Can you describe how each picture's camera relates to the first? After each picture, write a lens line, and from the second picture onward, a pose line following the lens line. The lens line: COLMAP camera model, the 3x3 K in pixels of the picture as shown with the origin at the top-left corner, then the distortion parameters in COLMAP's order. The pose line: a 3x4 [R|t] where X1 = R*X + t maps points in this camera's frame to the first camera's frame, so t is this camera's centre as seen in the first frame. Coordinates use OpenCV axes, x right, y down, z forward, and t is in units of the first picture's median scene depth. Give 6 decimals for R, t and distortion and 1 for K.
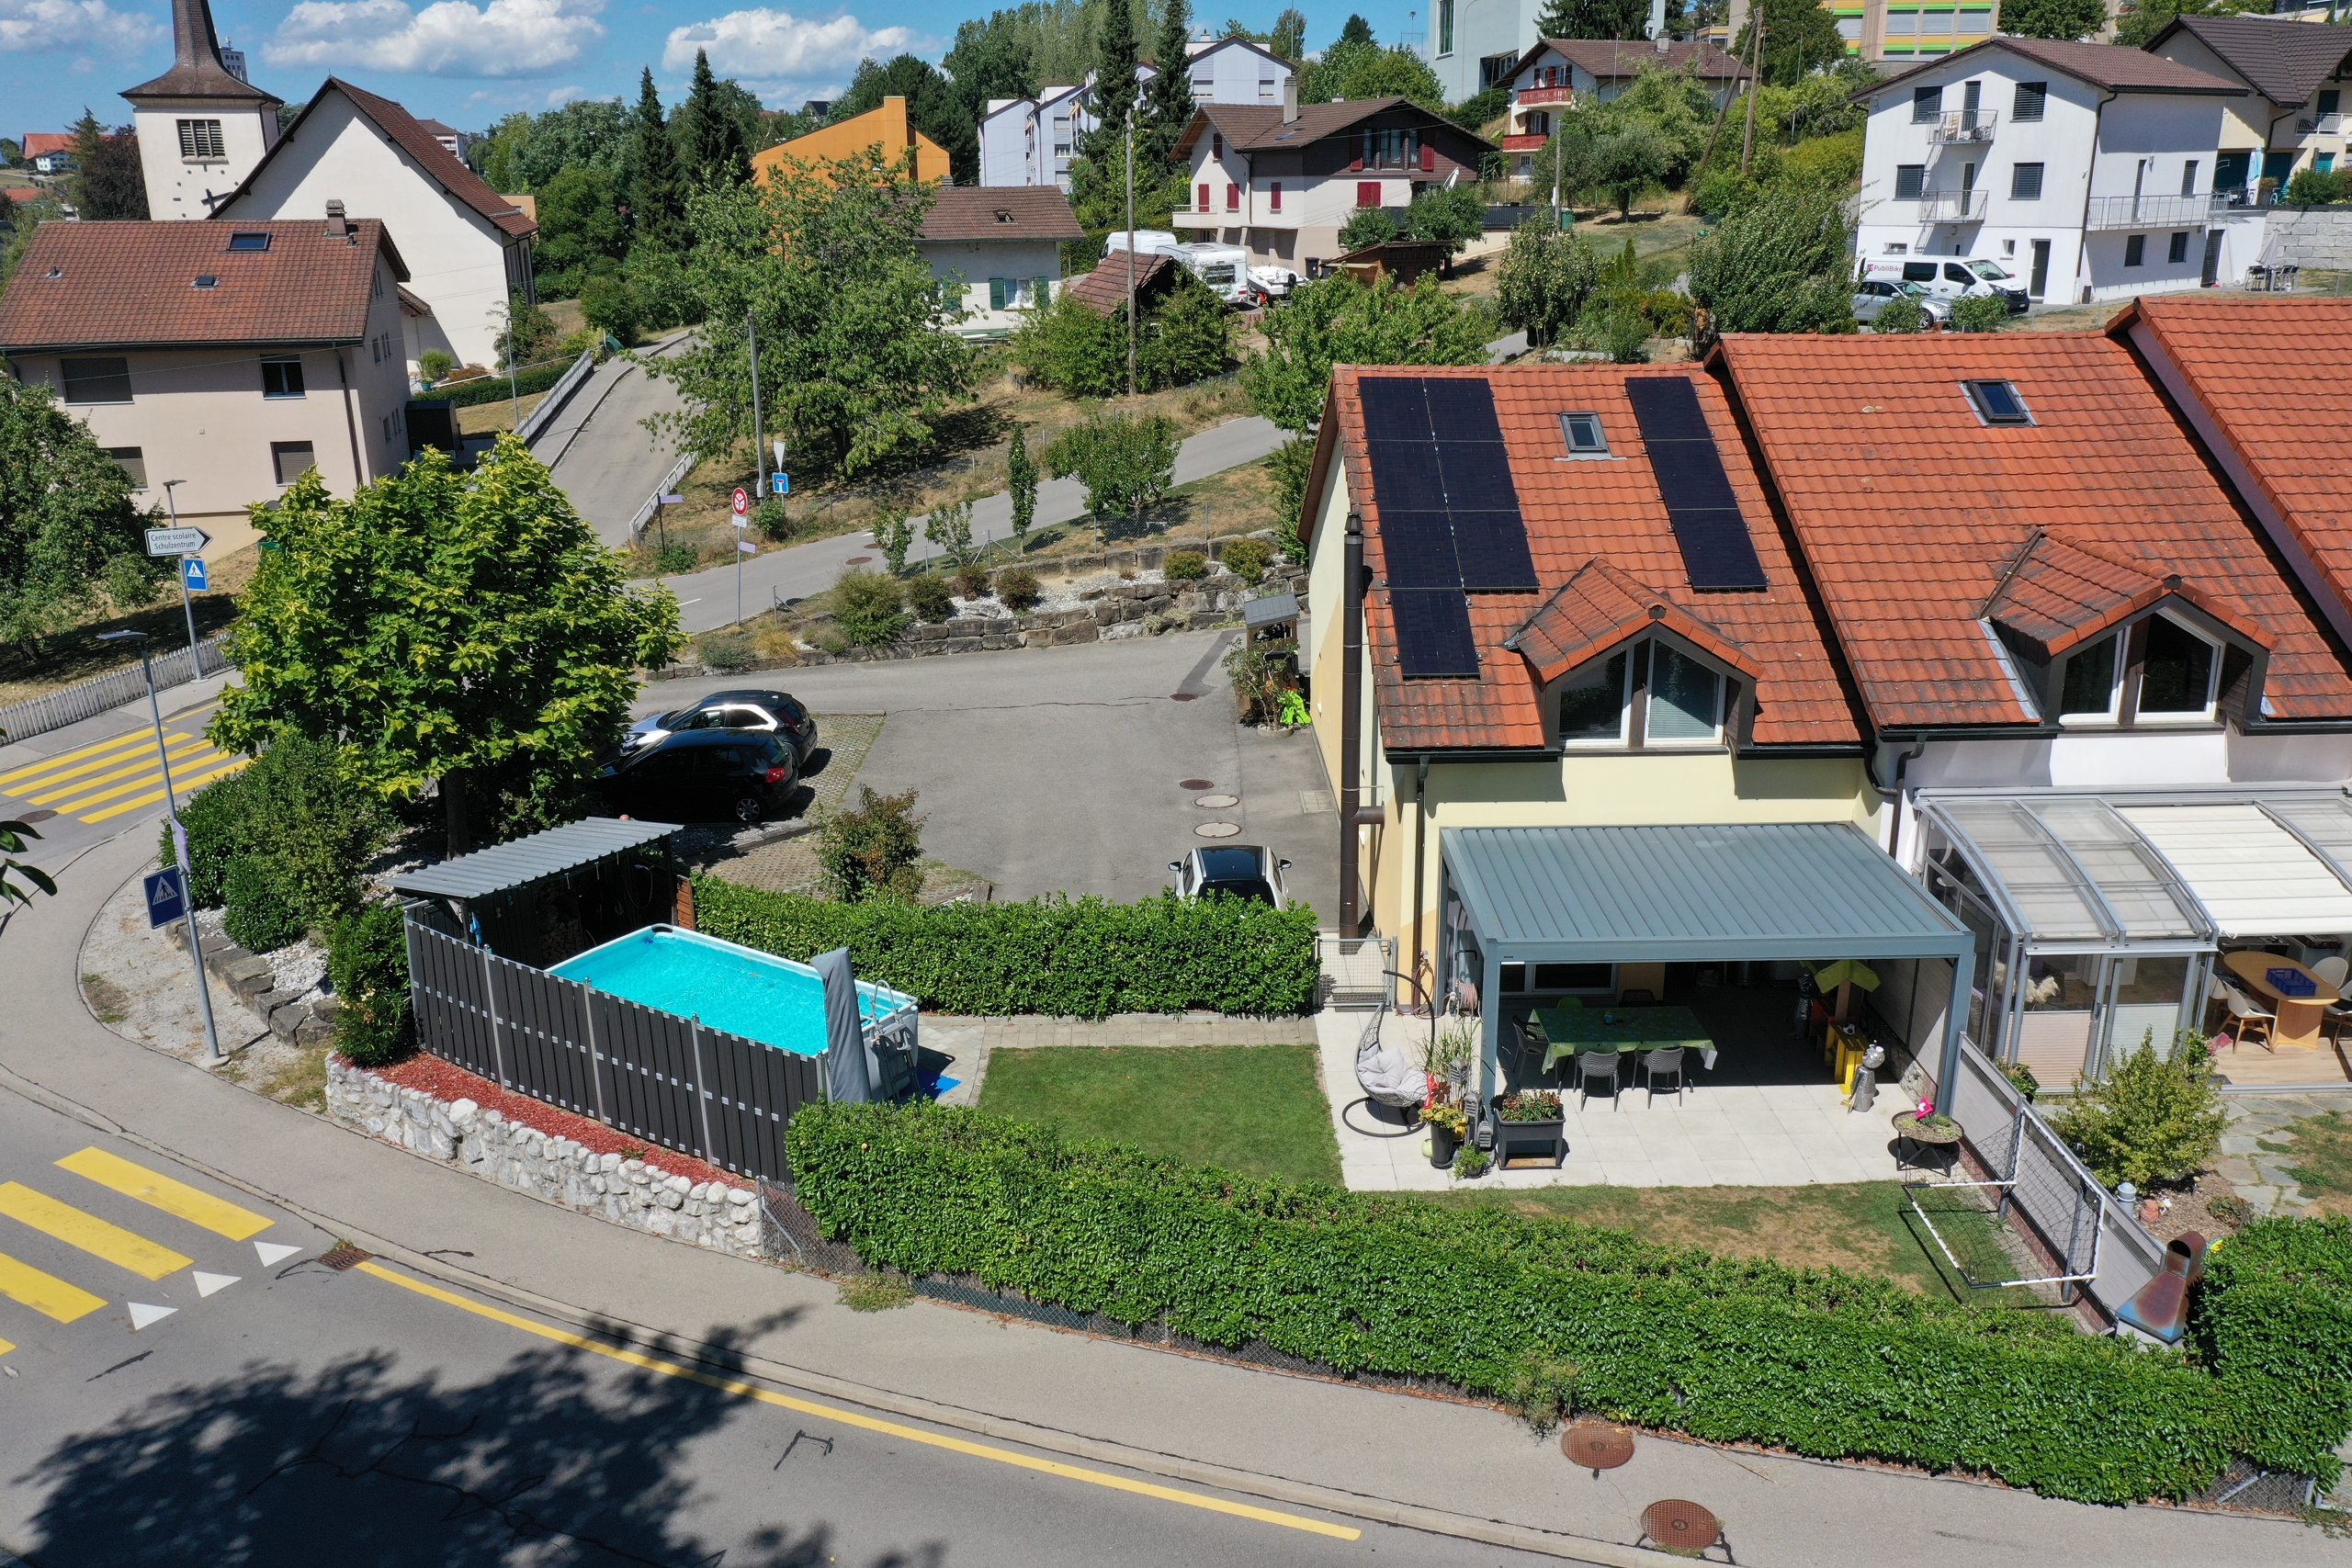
lens RADIAL K [[1848.7, 0, 1180.9], [0, 1848.7, 782.1], [0, 0, 1]] dist [0.001282, -0.002490]
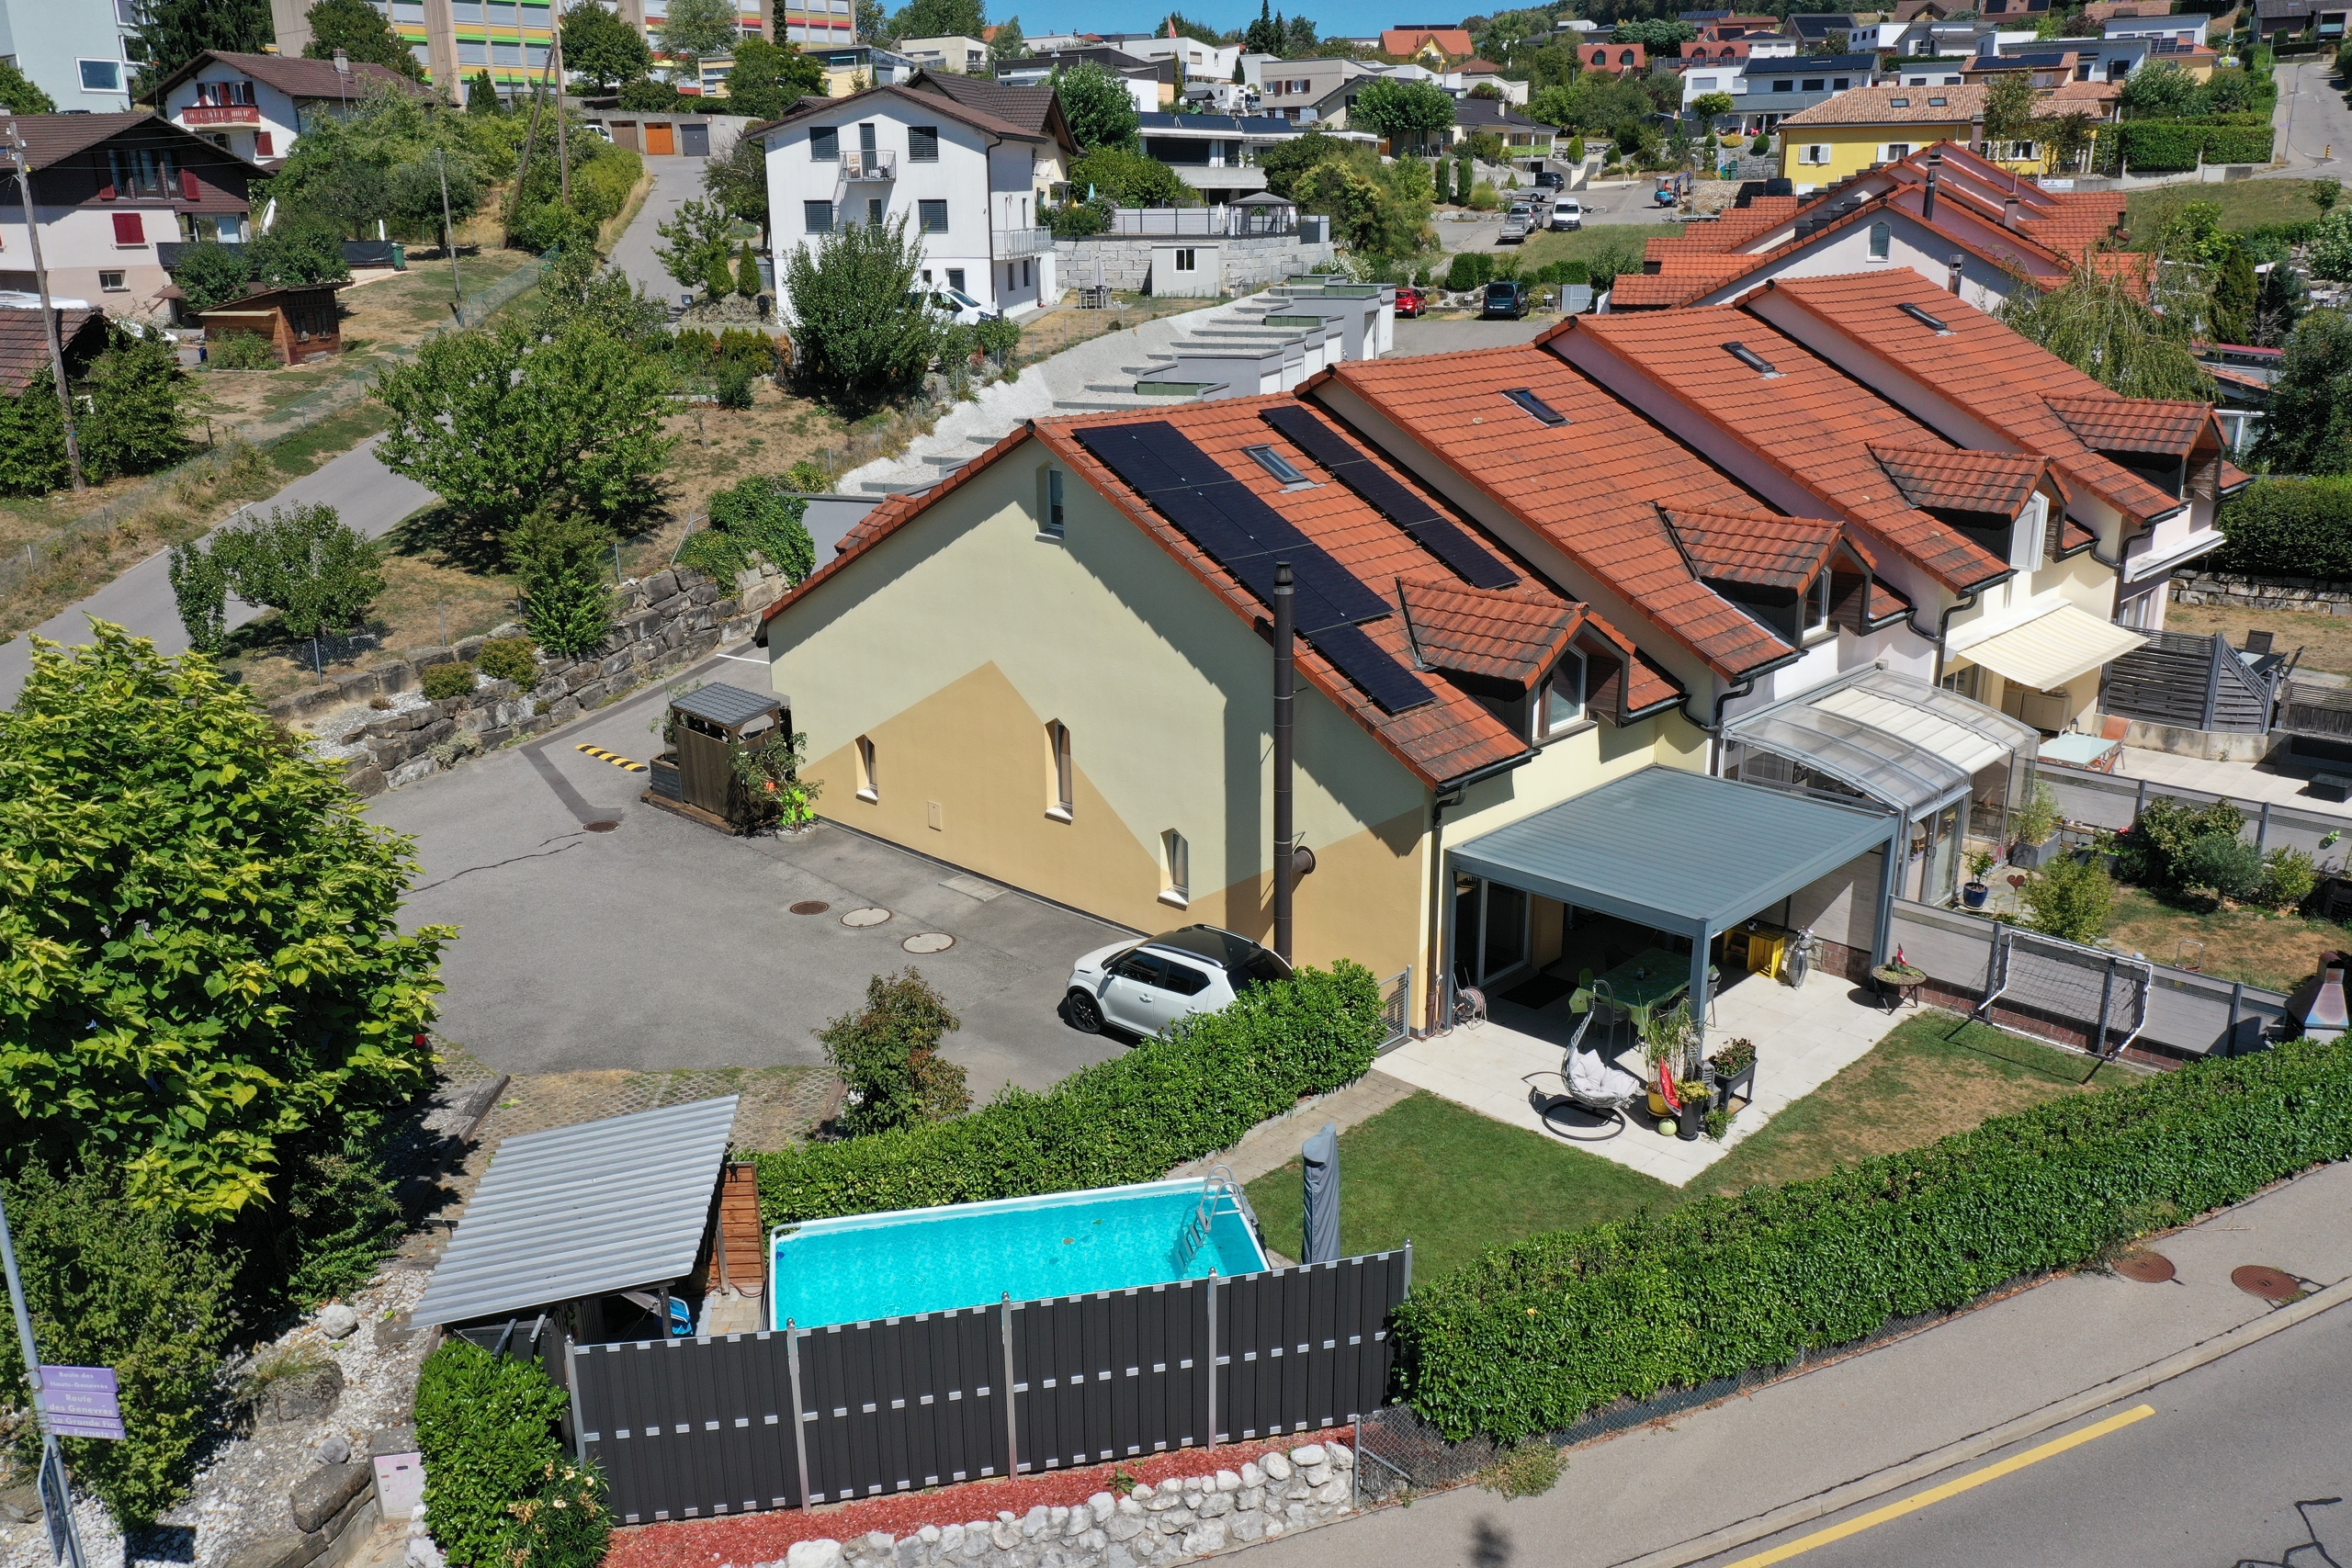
lens RADIAL K [[1848.7, 0, 1180.9], [0, 1848.7, 782.1], [0, 0, 1]] dist [0.001282, -0.002490]
pose [[0.696812, -0.208421, 0.686304, -0.392392], [0.217613, 0.973180, 0.074597, -0.071577], [-0.683445, 0.097369, 0.723479, 0.206256]]
